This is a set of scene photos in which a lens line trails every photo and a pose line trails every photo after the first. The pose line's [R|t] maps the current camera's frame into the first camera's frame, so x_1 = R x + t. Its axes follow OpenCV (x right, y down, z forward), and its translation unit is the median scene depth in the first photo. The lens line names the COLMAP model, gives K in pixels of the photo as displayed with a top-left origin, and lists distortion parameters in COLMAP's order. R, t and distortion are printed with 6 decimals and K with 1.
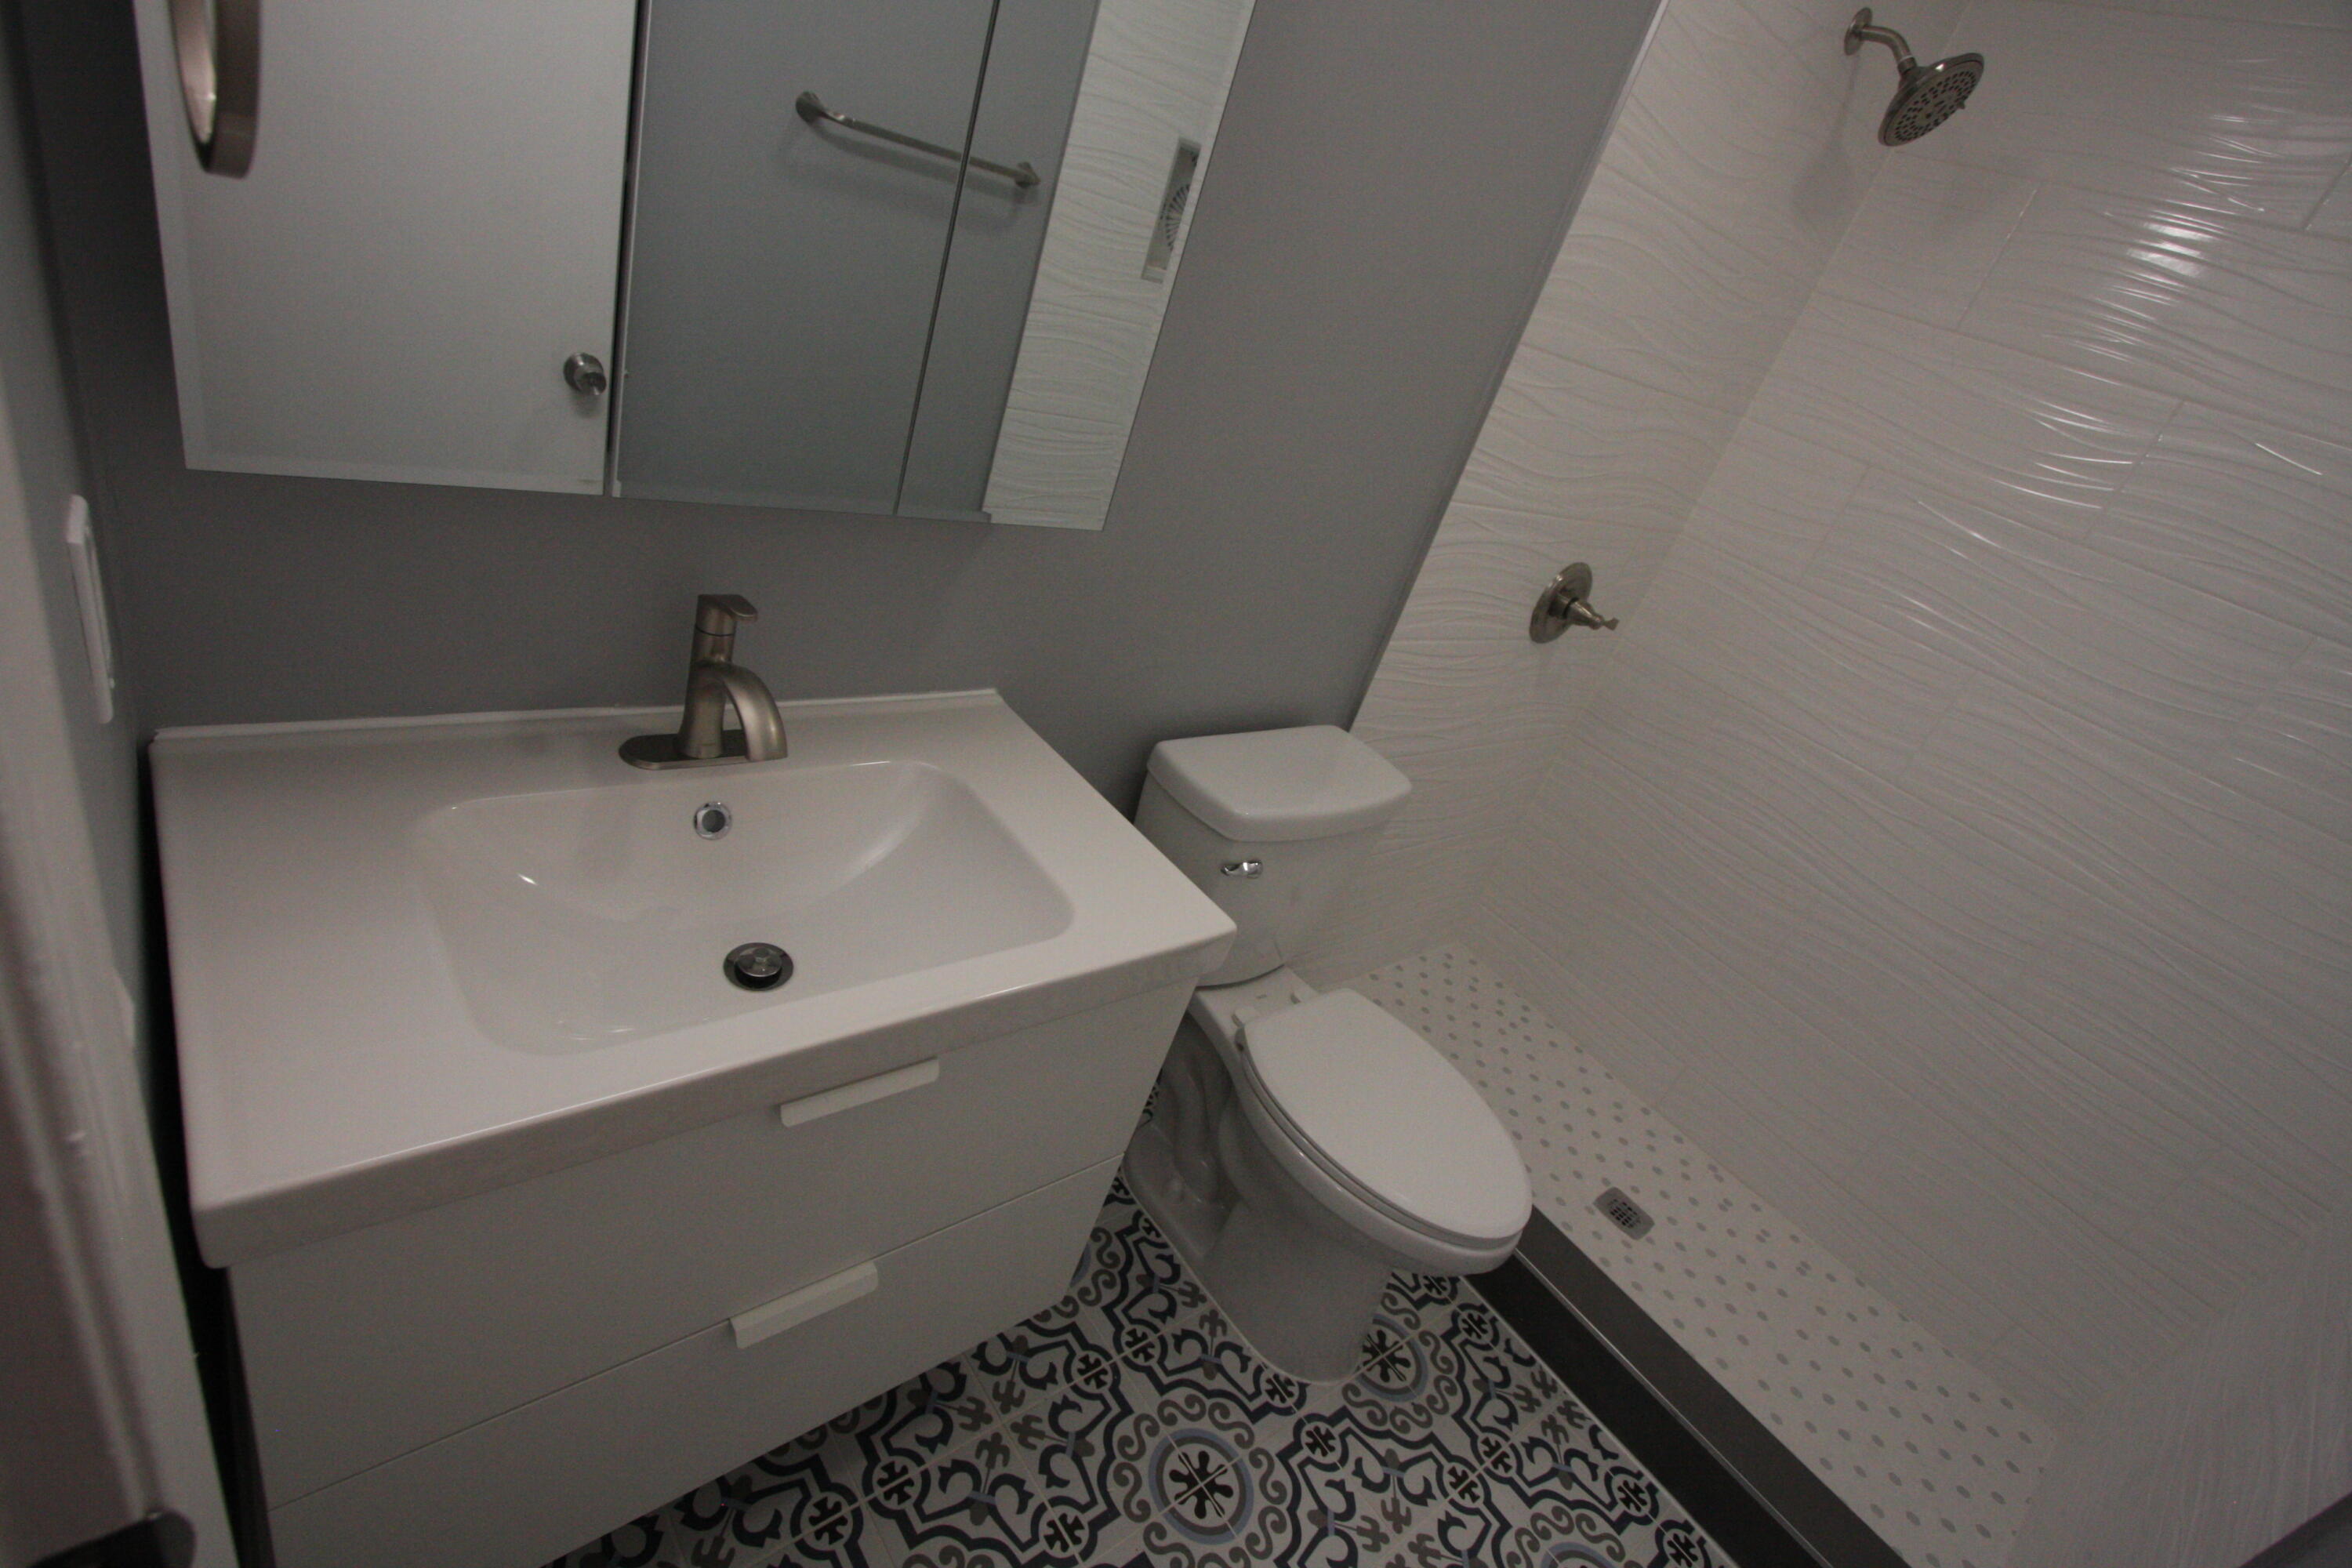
lens RADIAL K [[1087.1, 0, 1157.6], [0, 1087.1, 778.9], [0, 0, 1]] dist [-0.014815, 0.002274]
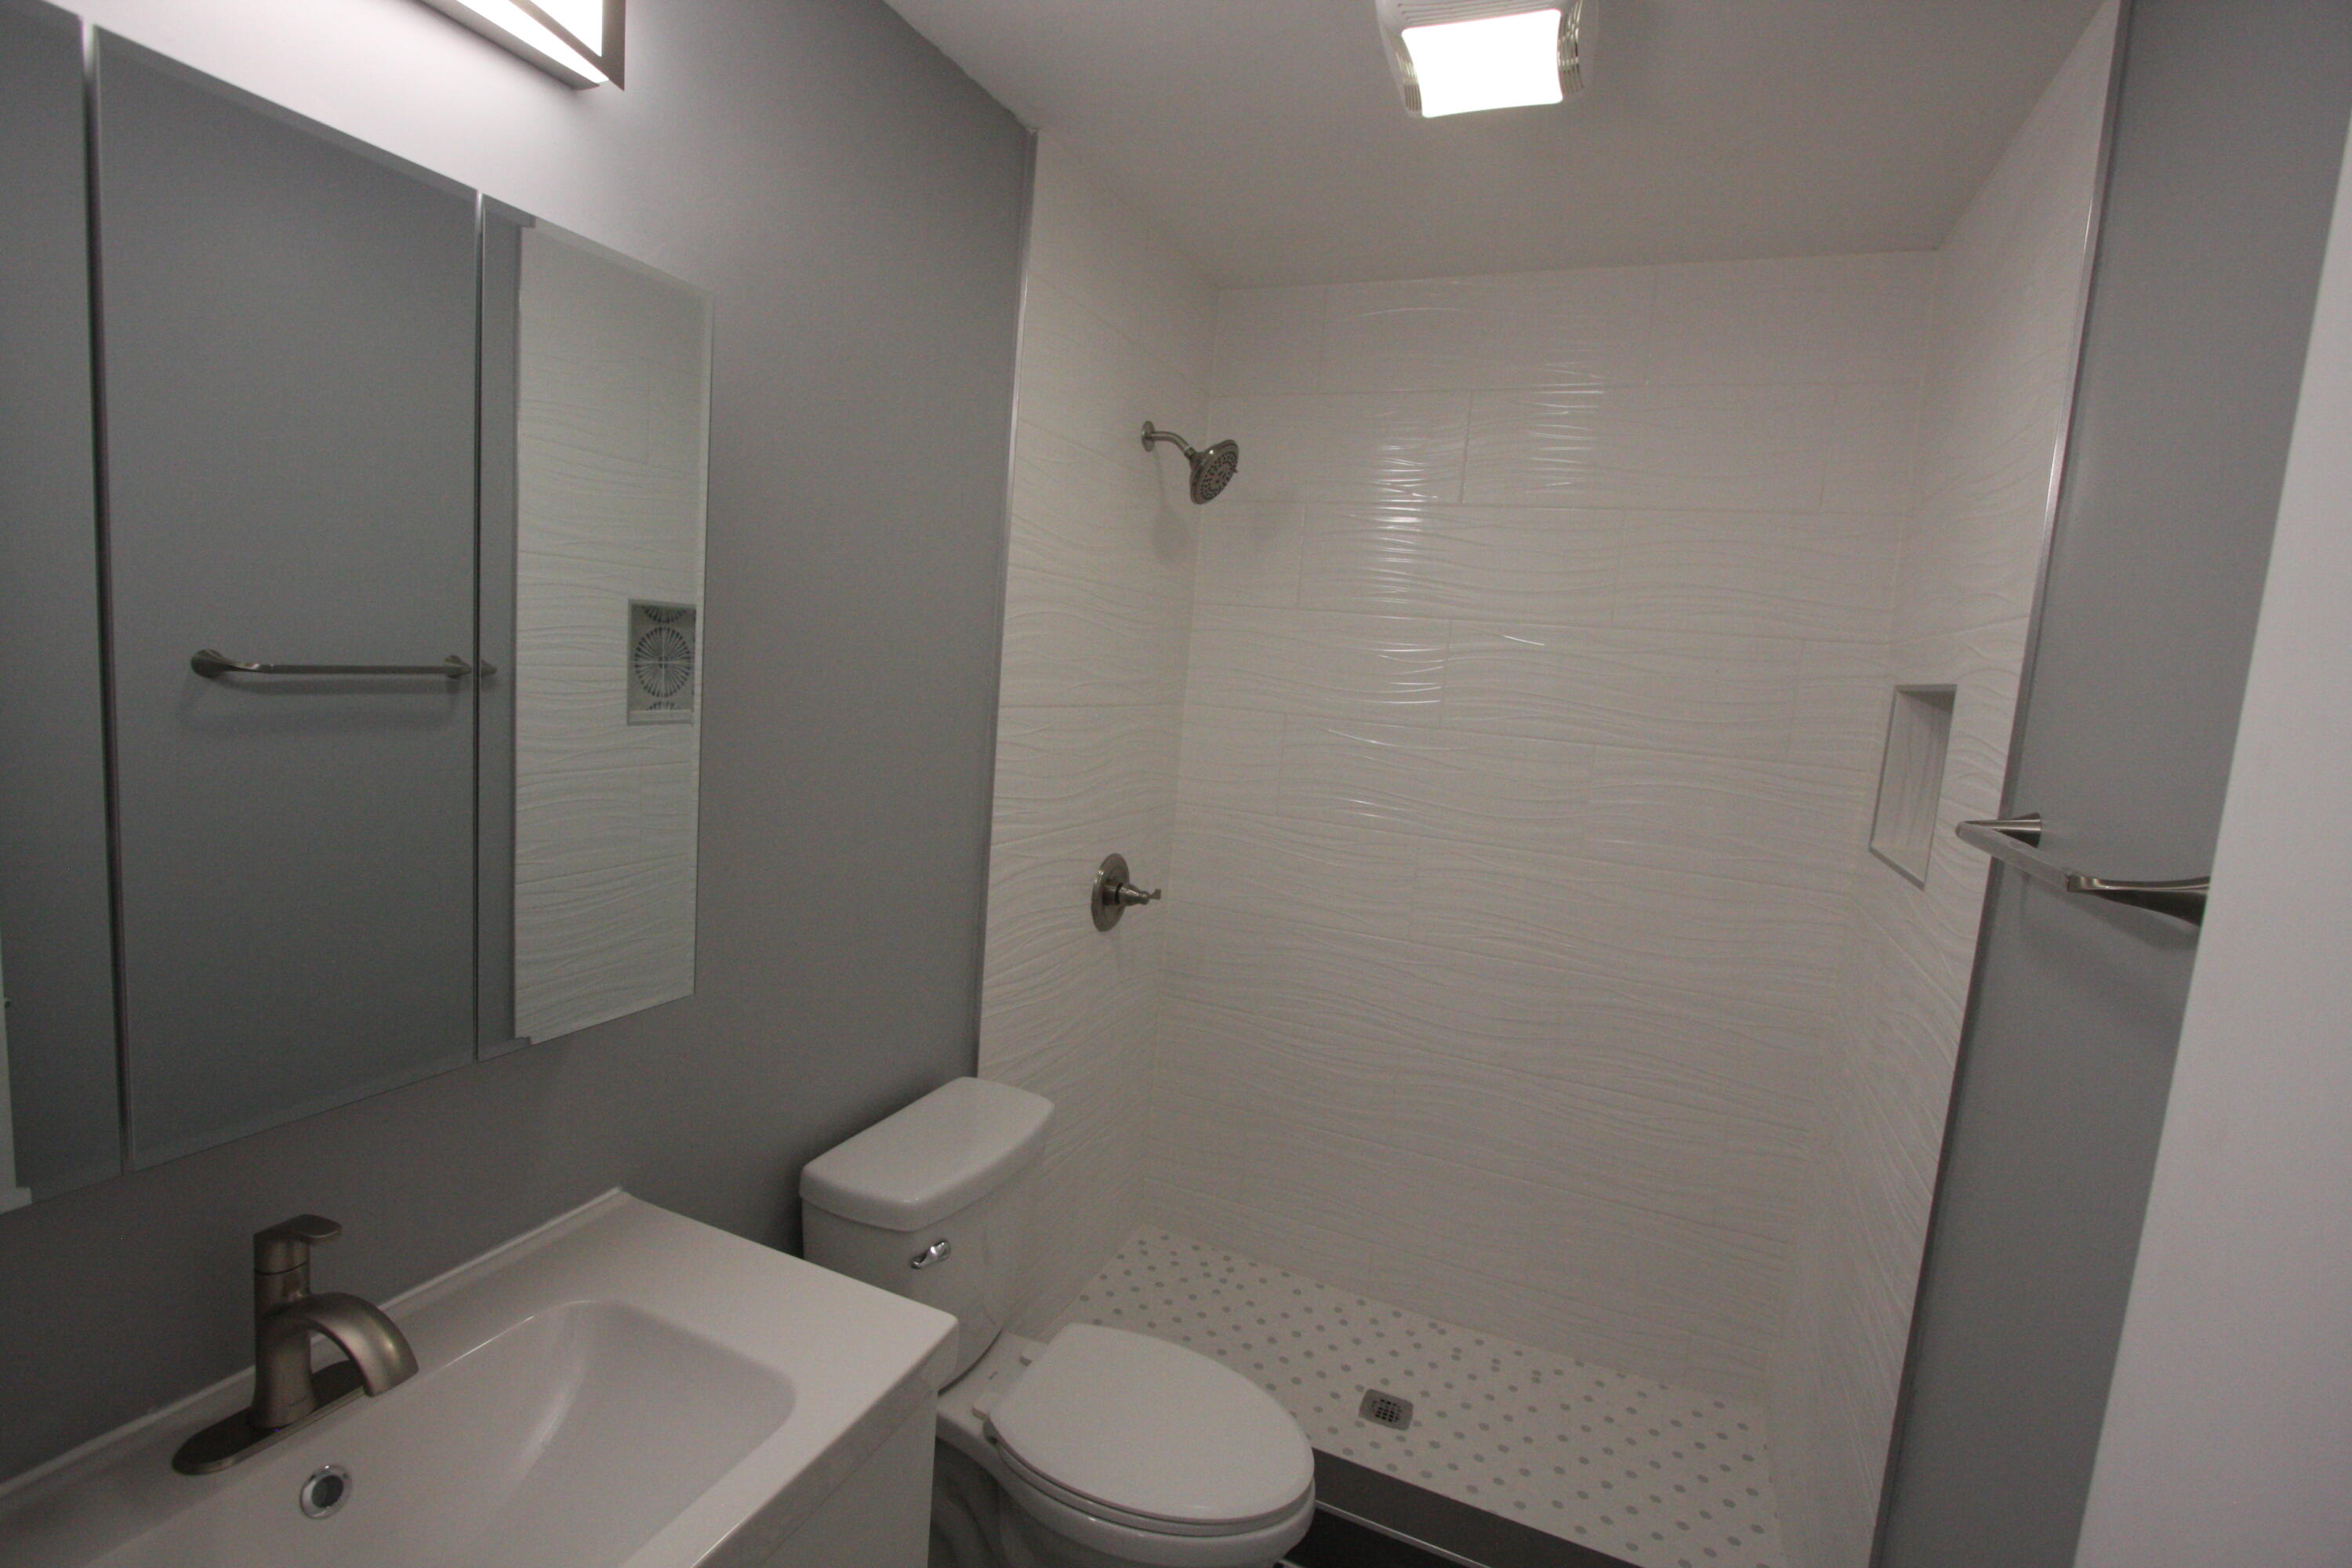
lens RADIAL K [[1087.1, 0, 1151.8], [0, 1087.1, 780.3], [0, 0, 1]] dist [-0.014815, 0.002274]
pose [[0.868191, -0.280401, 0.409414, -0.029819], [0.386149, 0.899934, -0.202505, -0.028972], [-0.311663, 0.333908, 0.889591, -0.081929]]
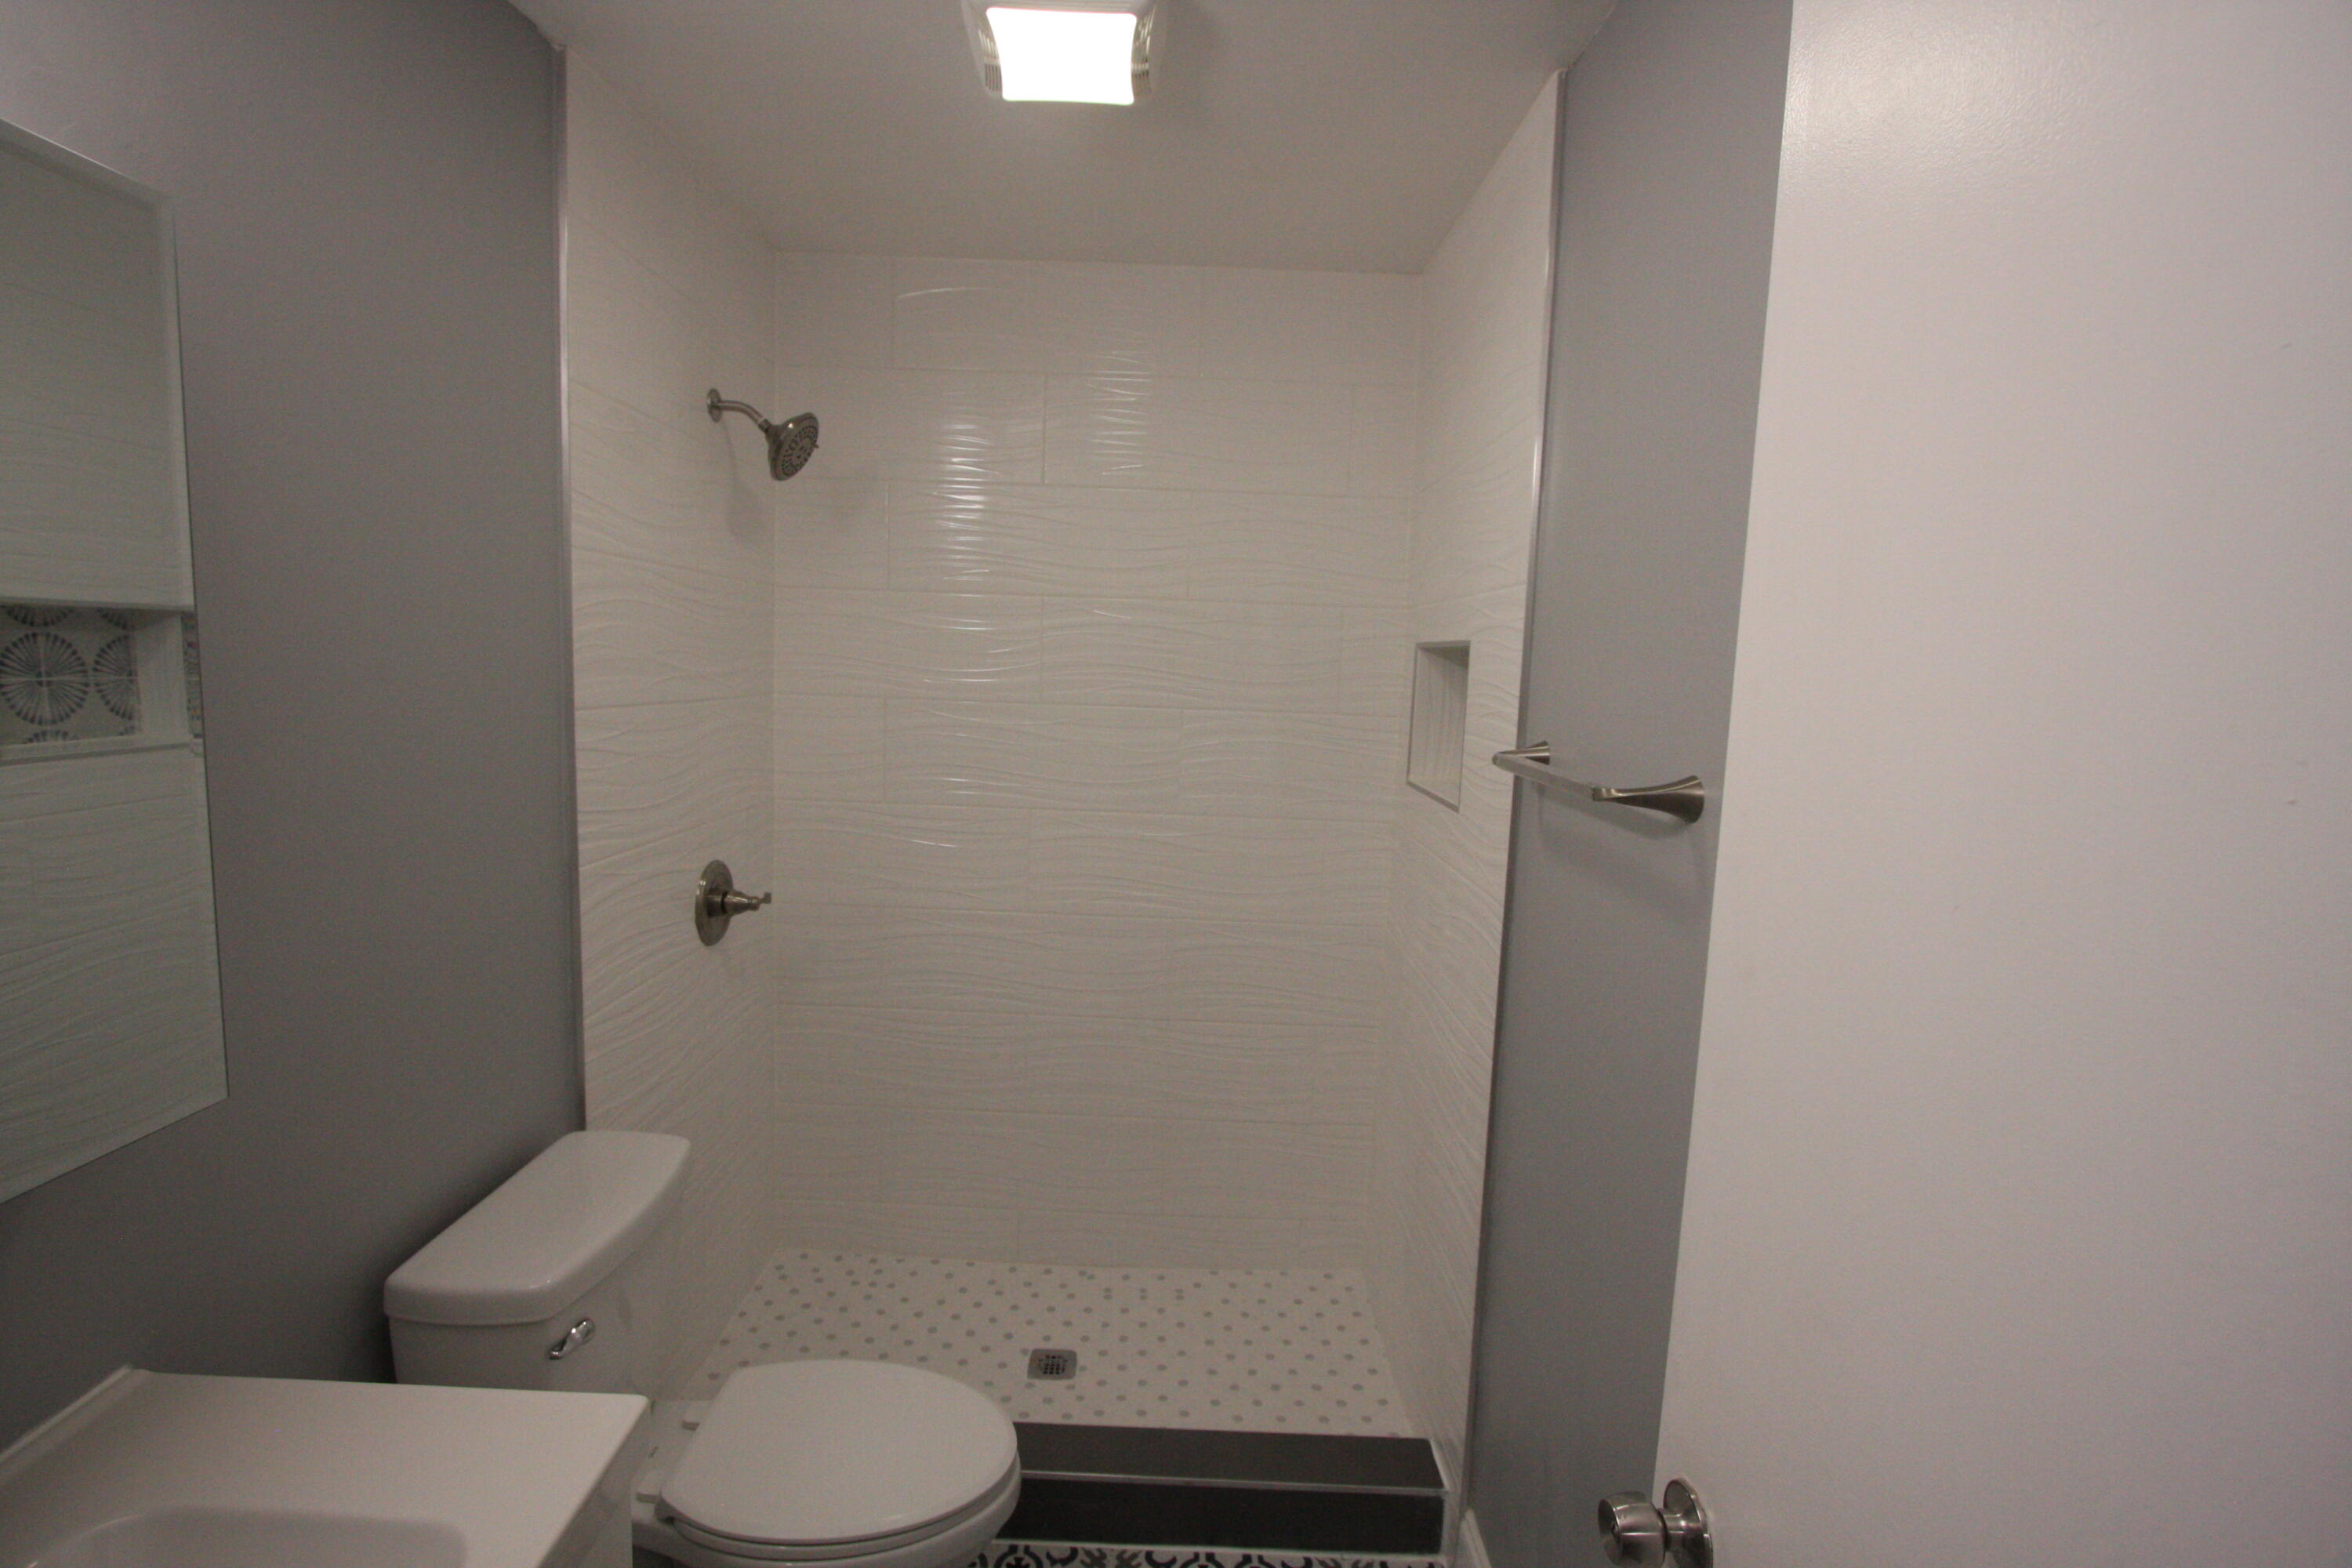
lens RADIAL K [[1087.1, 0, 1149.4], [0, 1087.1, 780.4], [0, 0, 1]] dist [-0.014815, 0.002274]
pose [[0.615864, -0.356420, 0.702621, -0.083503], [0.505568, 0.862770, -0.005483, -0.063988], [-0.604246, 0.358599, 0.711543, -0.047374]]
